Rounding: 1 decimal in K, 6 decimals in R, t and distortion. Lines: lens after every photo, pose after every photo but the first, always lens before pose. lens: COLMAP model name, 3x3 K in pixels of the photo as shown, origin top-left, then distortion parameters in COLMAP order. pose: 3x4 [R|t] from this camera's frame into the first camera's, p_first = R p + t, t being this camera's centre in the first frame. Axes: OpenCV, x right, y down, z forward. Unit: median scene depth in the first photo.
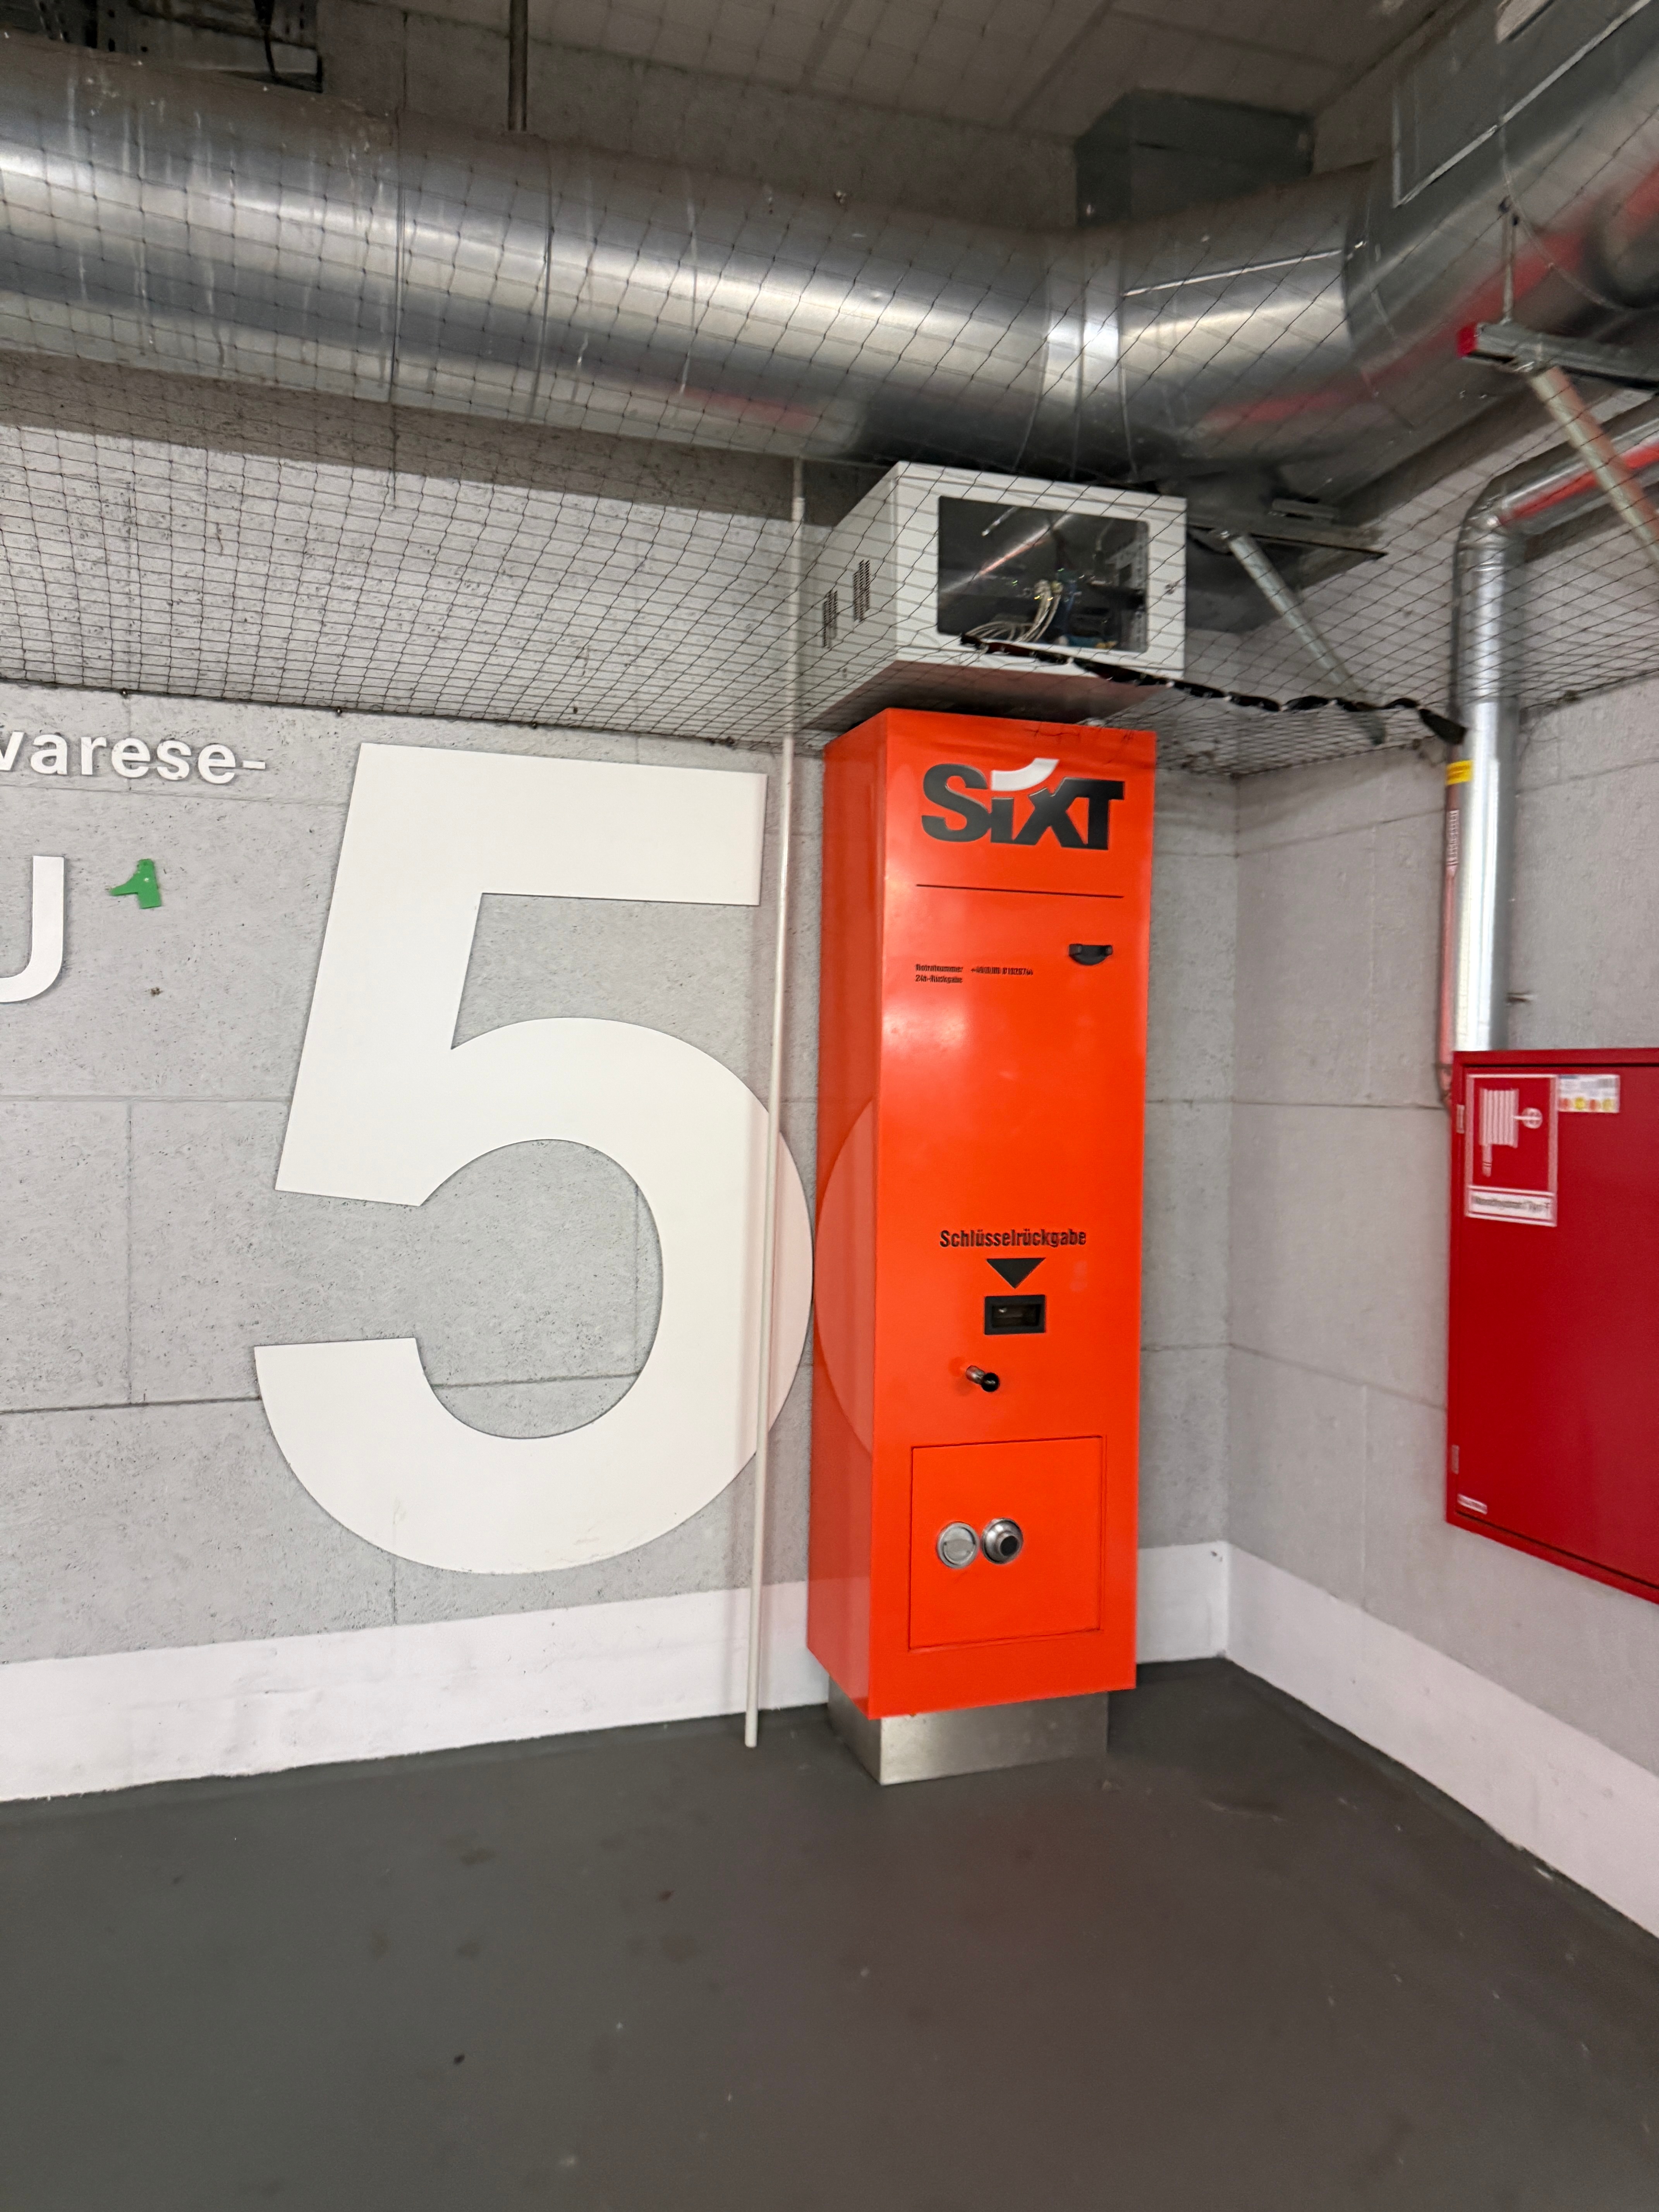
lens RADIAL K [[1542.4, 0, 833.3], [0, 1542.4, 1092.1], [0, 0, 1]] dist [0.064529, -0.199574]
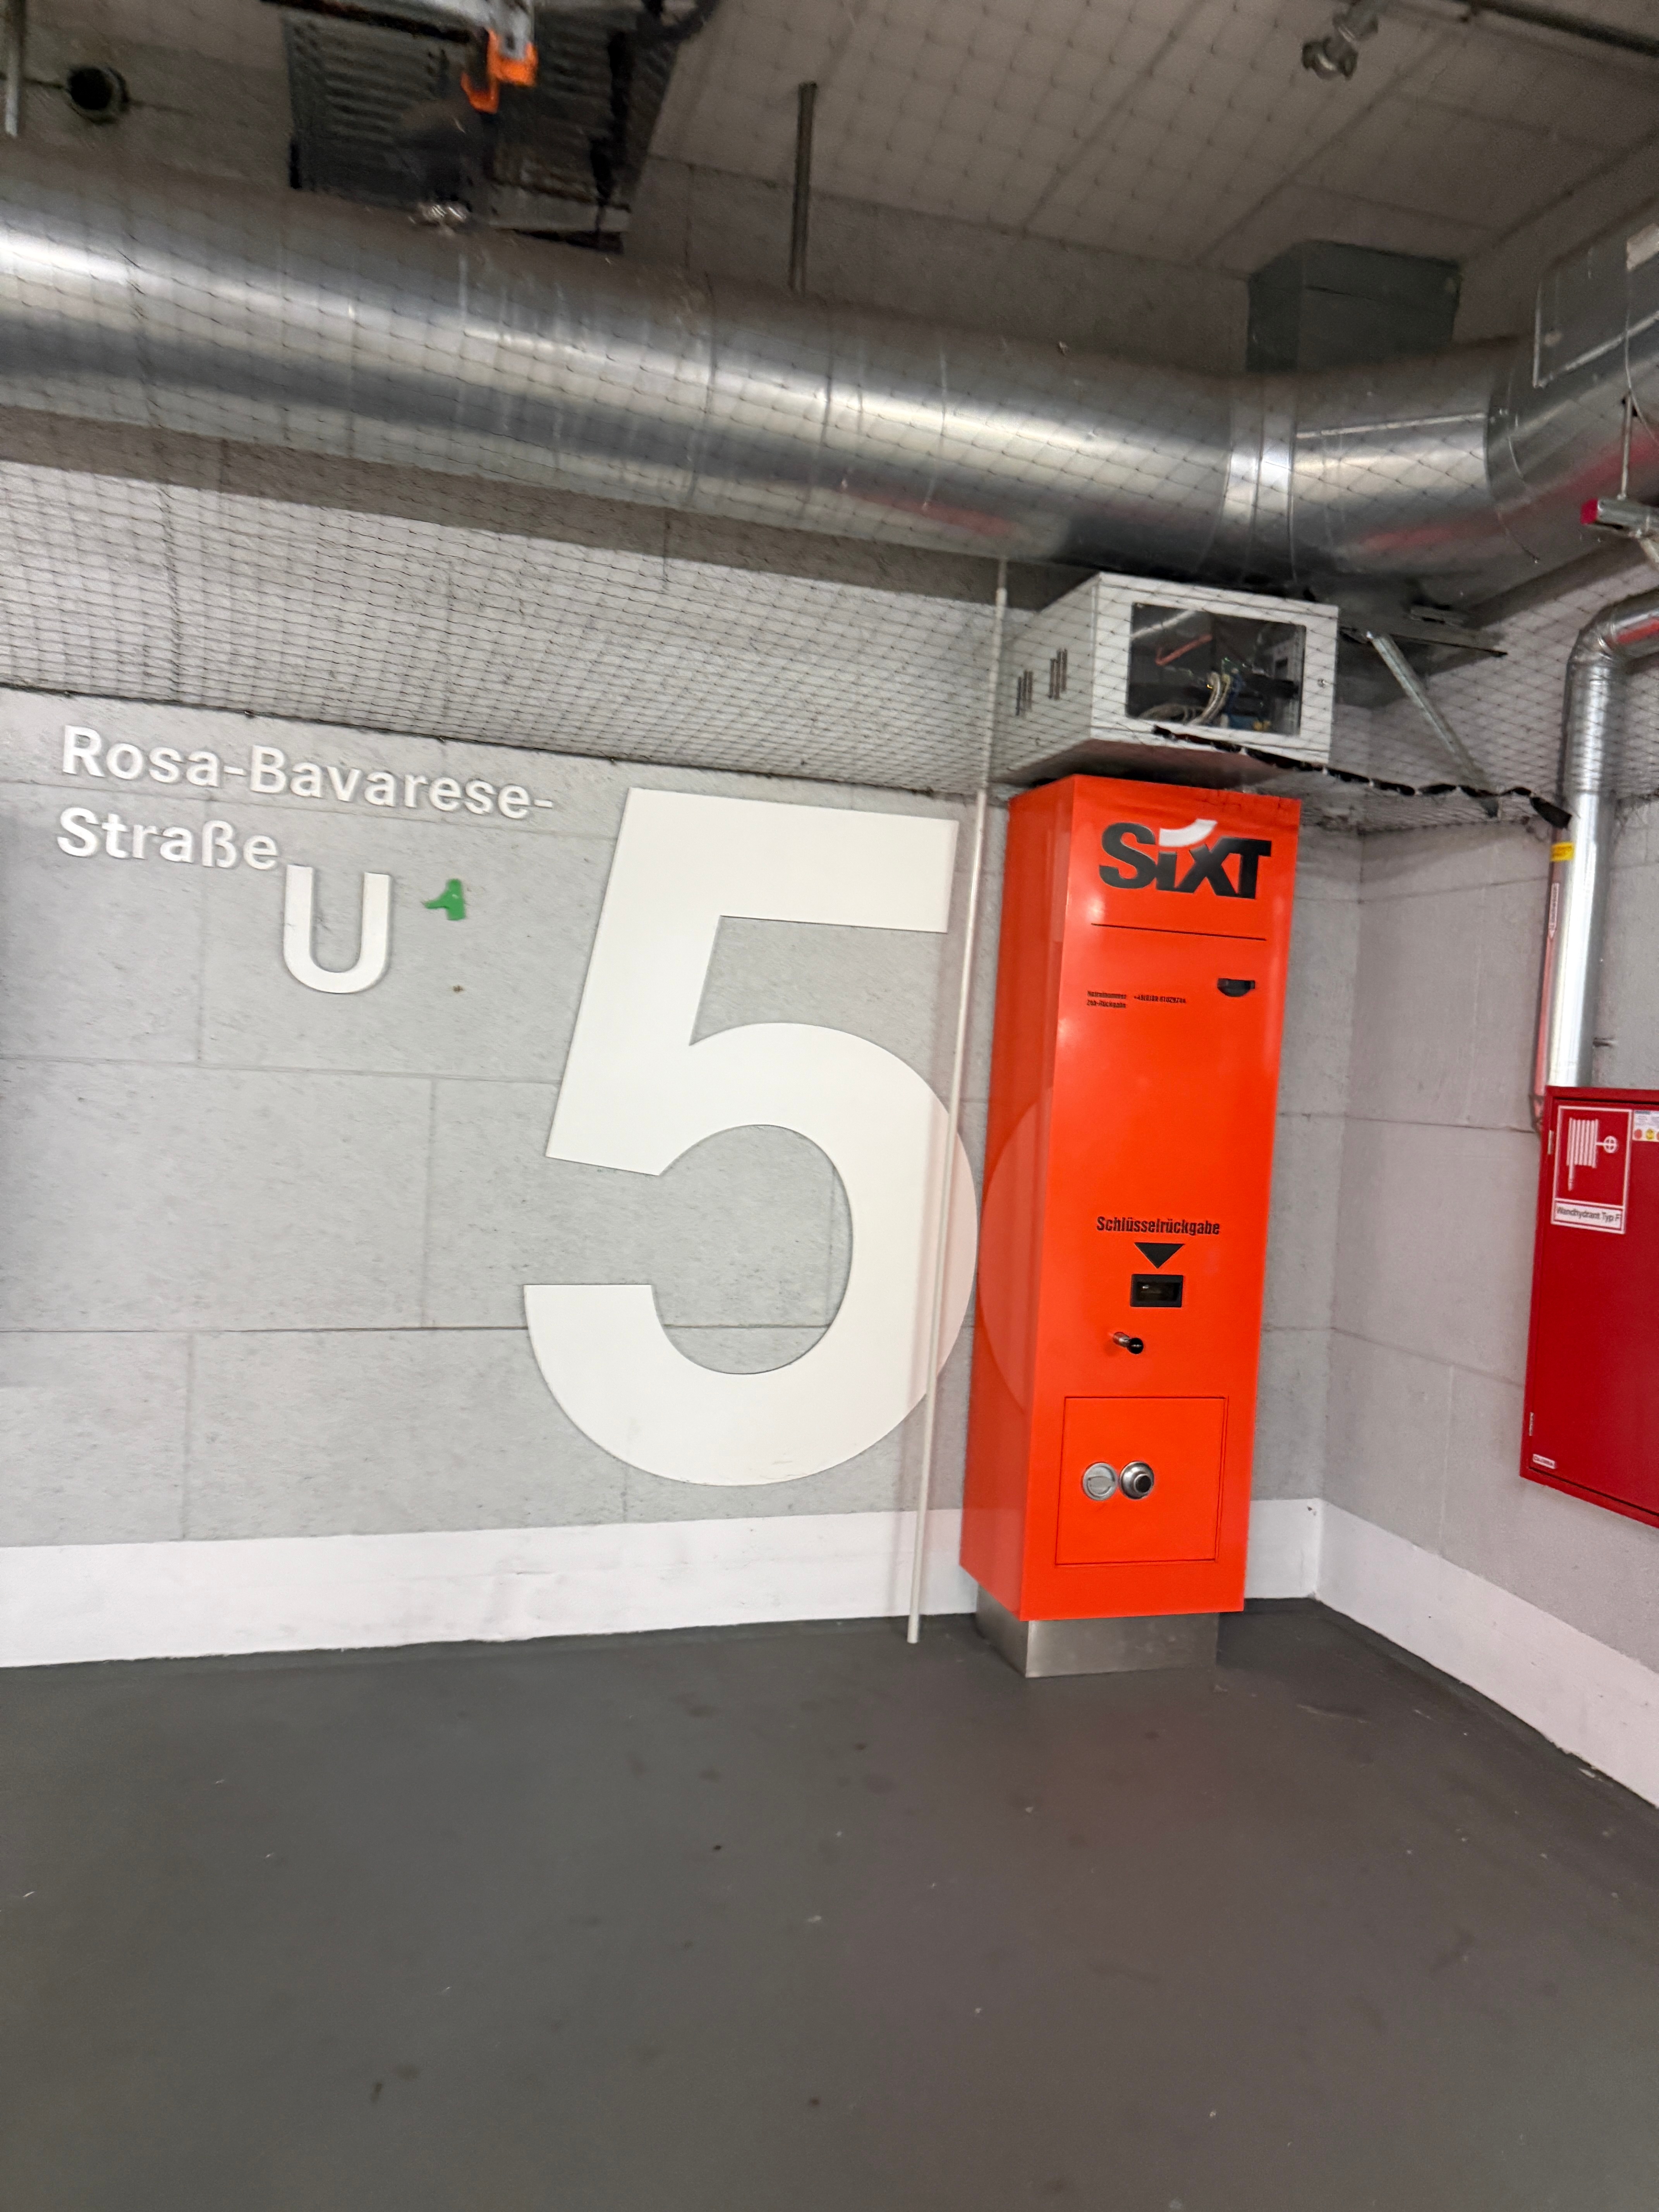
lens RADIAL K [[1547.7, 0, 829.5], [0, 1547.7, 1106.0], [0, 0, 1]] dist [0.053574, -0.187057]
pose [[0.998205, 0.043720, -0.040925, -0.090805], [-0.043035, 0.998921, 0.017462, -0.006824], [0.041644, -0.015669, 0.999010, -0.193943]]
